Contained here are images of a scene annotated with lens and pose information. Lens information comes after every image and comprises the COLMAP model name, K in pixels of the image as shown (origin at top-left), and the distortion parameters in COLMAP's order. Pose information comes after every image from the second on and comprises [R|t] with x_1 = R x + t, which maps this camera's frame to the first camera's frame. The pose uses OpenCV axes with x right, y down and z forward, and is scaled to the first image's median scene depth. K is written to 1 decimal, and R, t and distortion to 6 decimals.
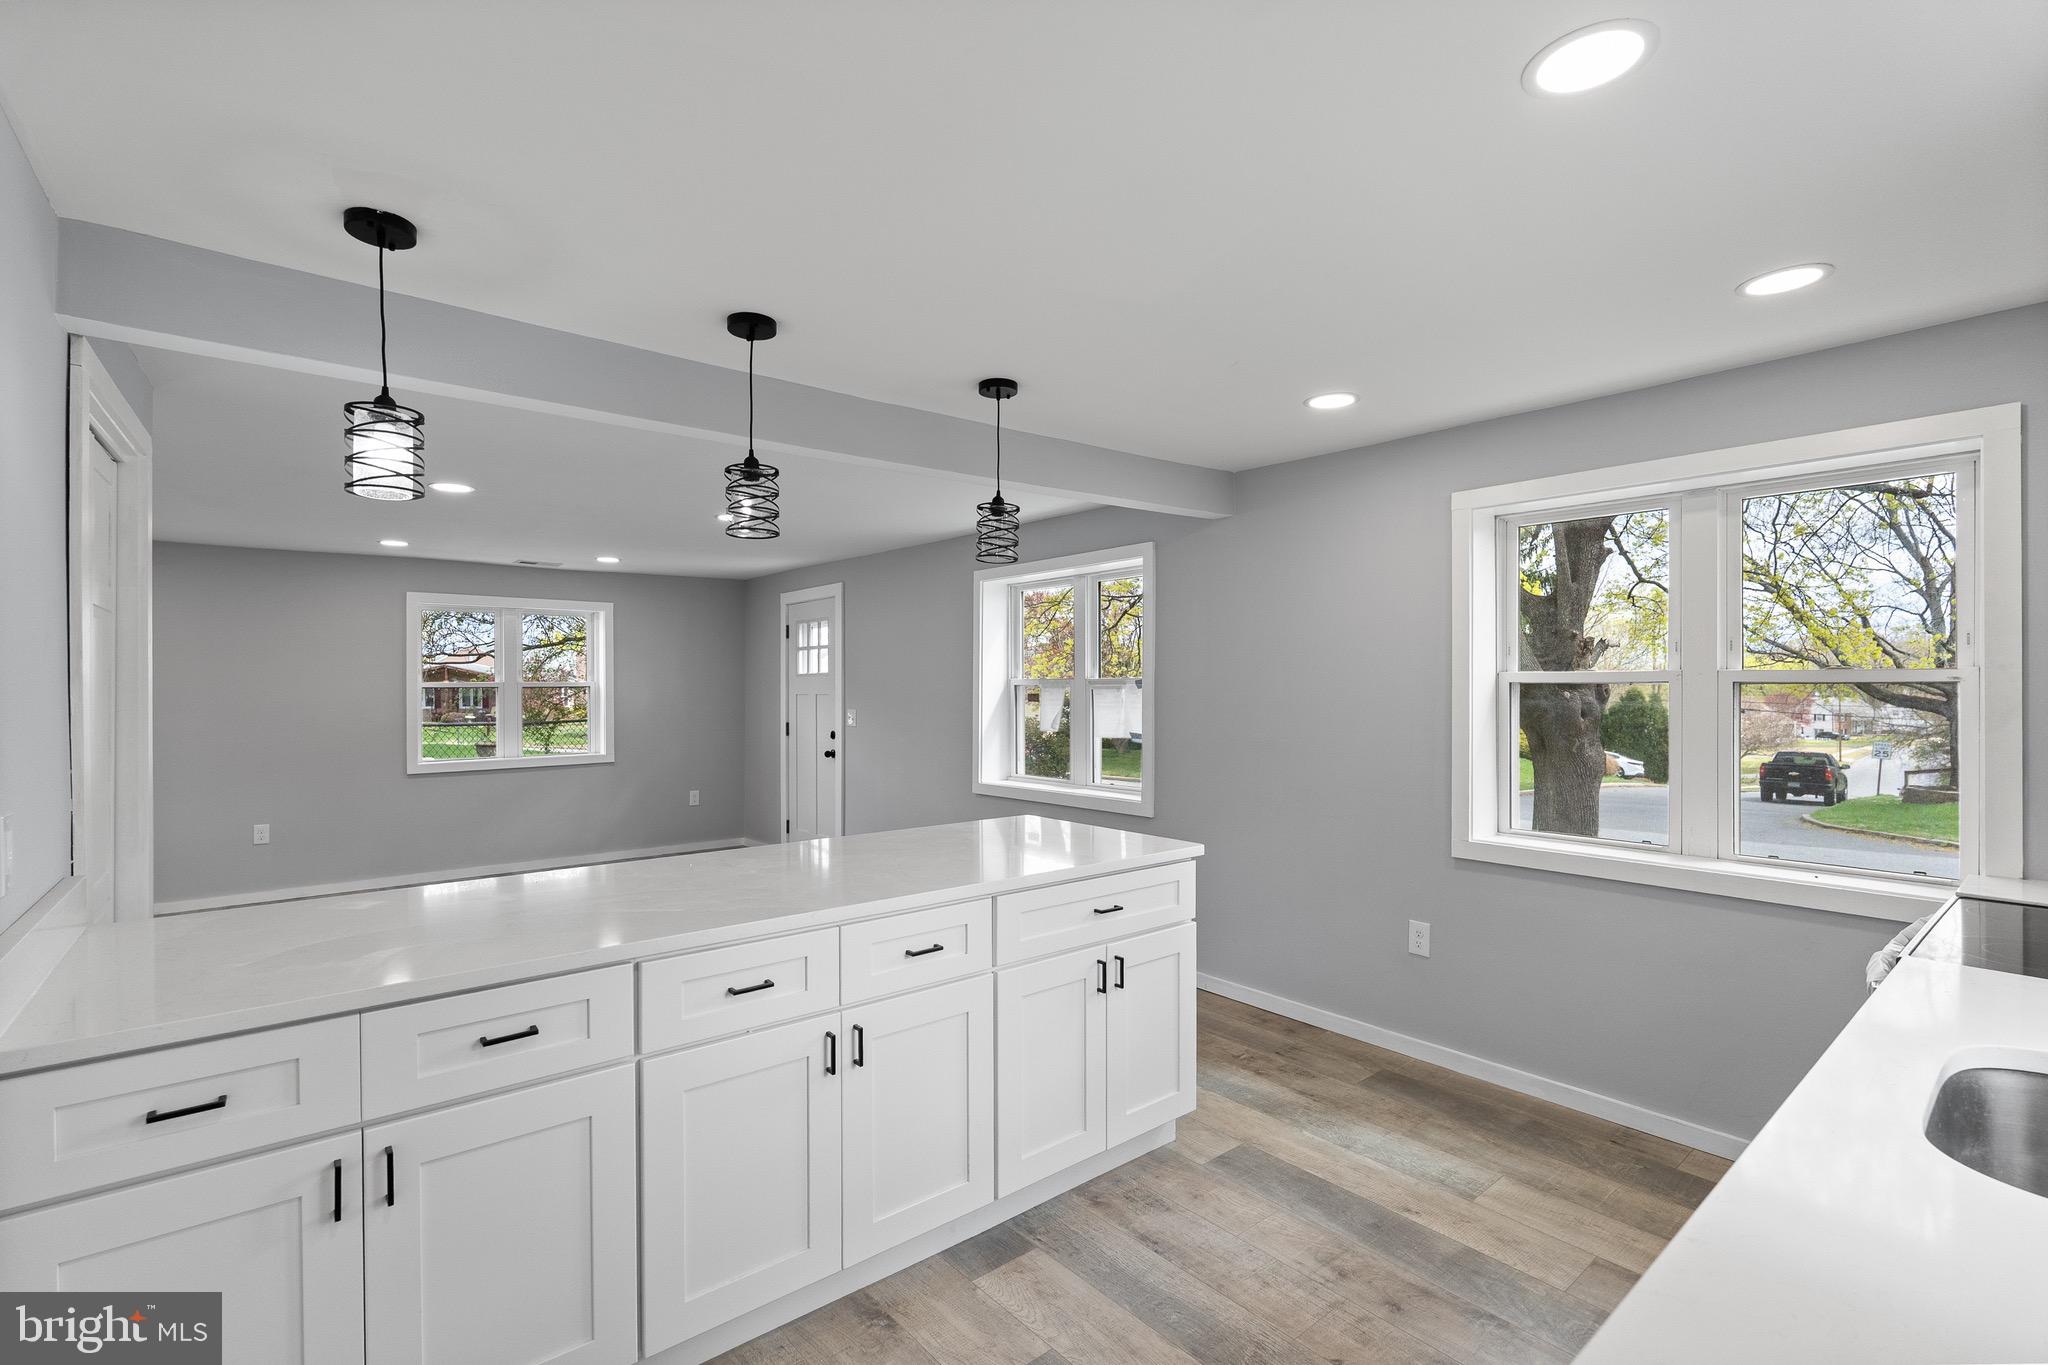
lens RADIAL K [[910.5, 0, 1016.6], [0, 910.5, 691.0], [0, 0, 1]] dist [-0.005767, 0.000922]
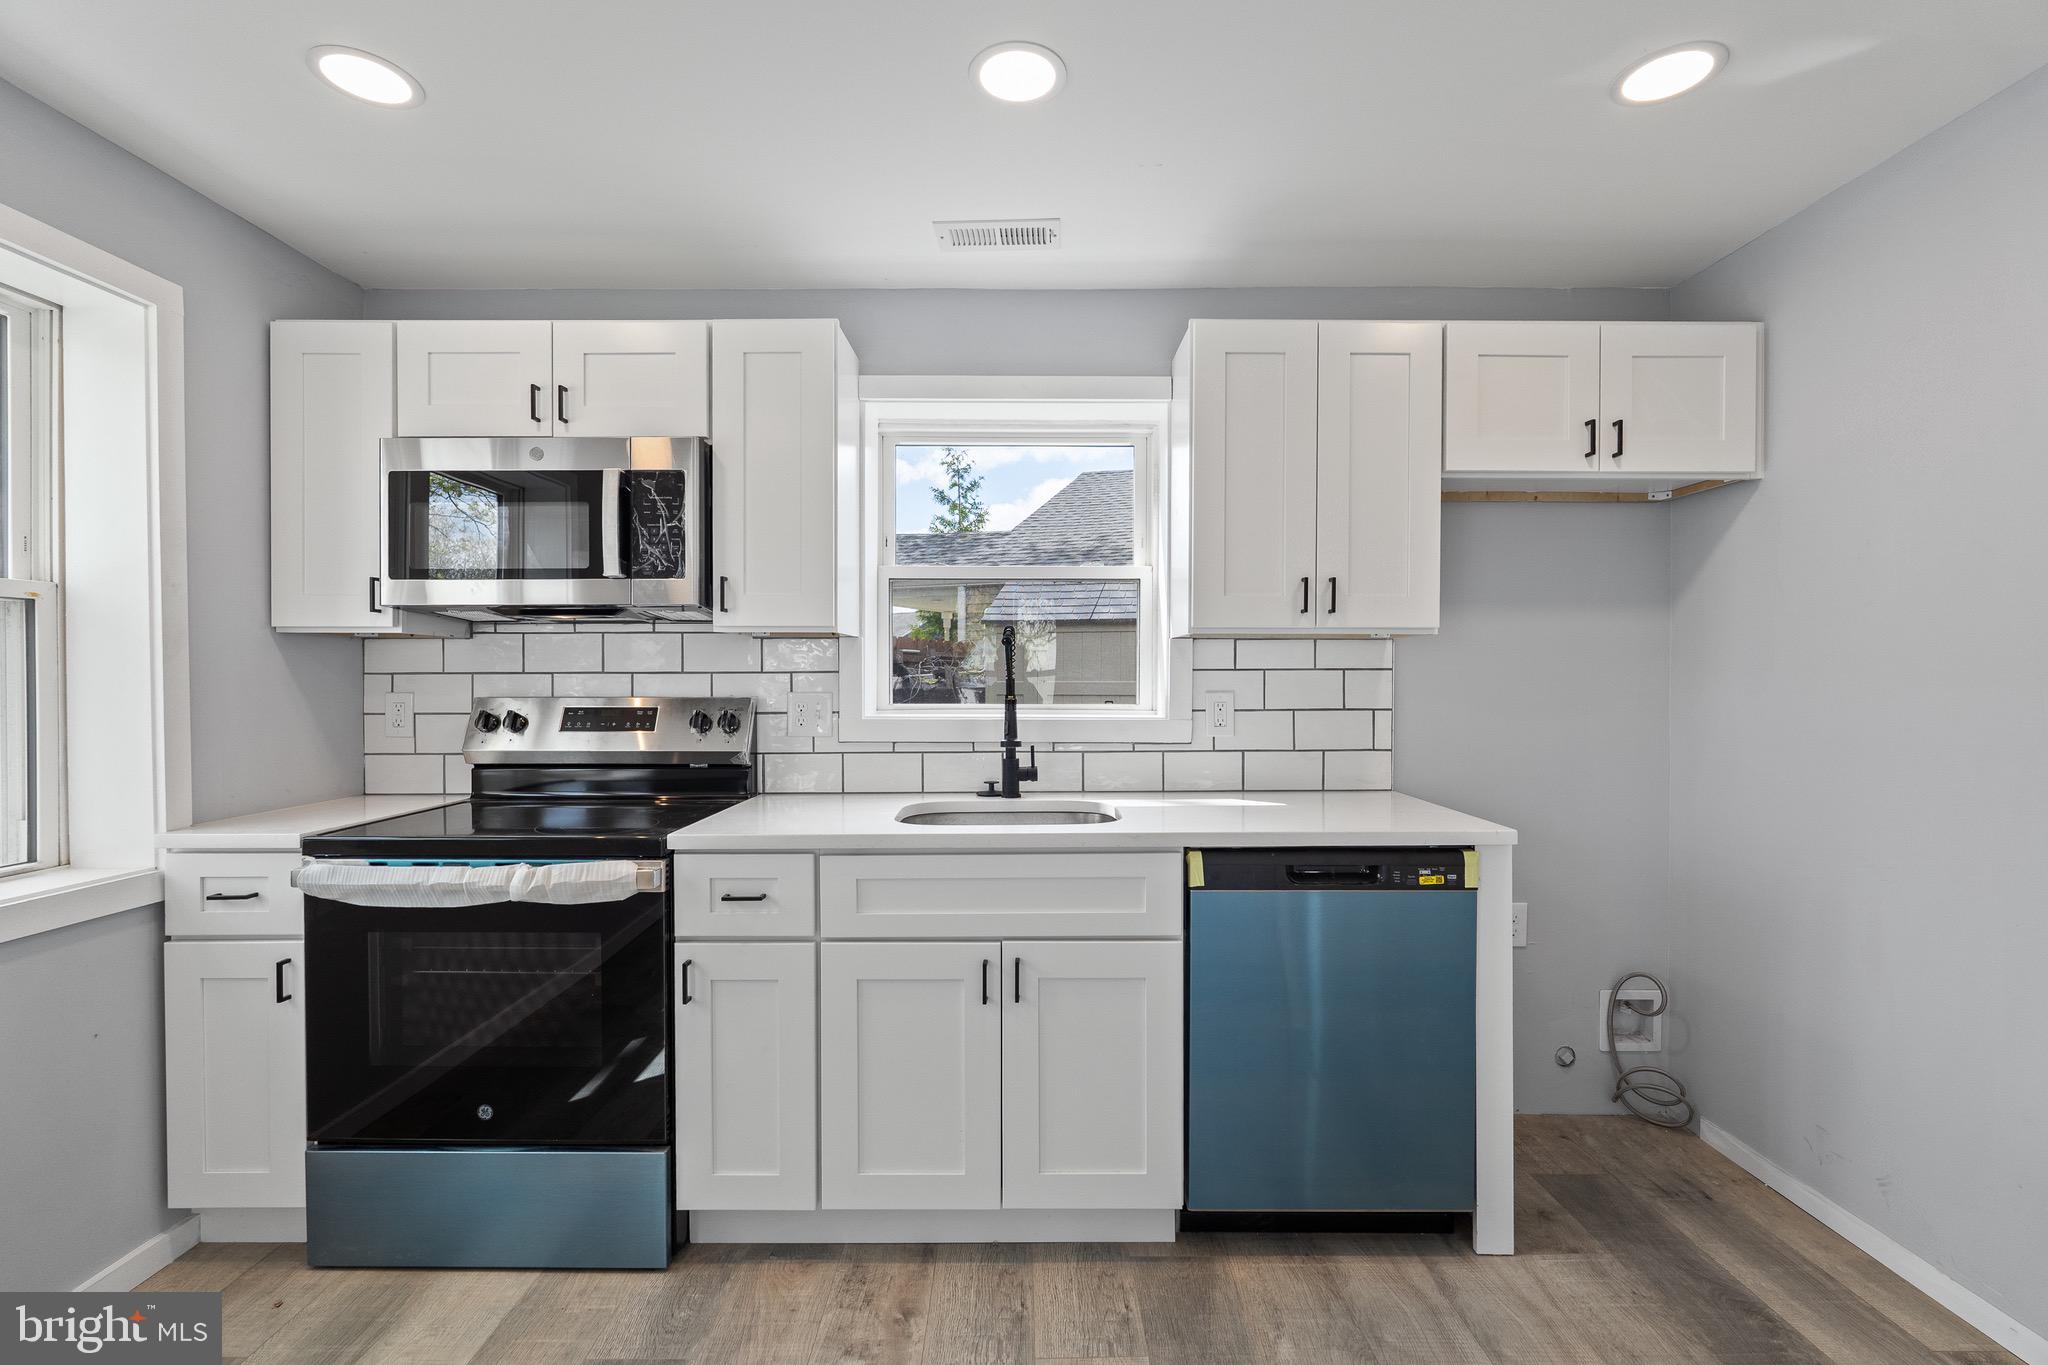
lens RADIAL K [[910.5, 0, 1019.5], [0, 910.5, 686.8], [0, 0, 1]] dist [-0.005767, 0.000922]
pose [[-0.770921, -0.005468, 0.636907, -0.056728], [0.005270, 0.999874, 0.014963, 0.041882], [-0.636909, 0.014892, -0.770796, 0.785992]]
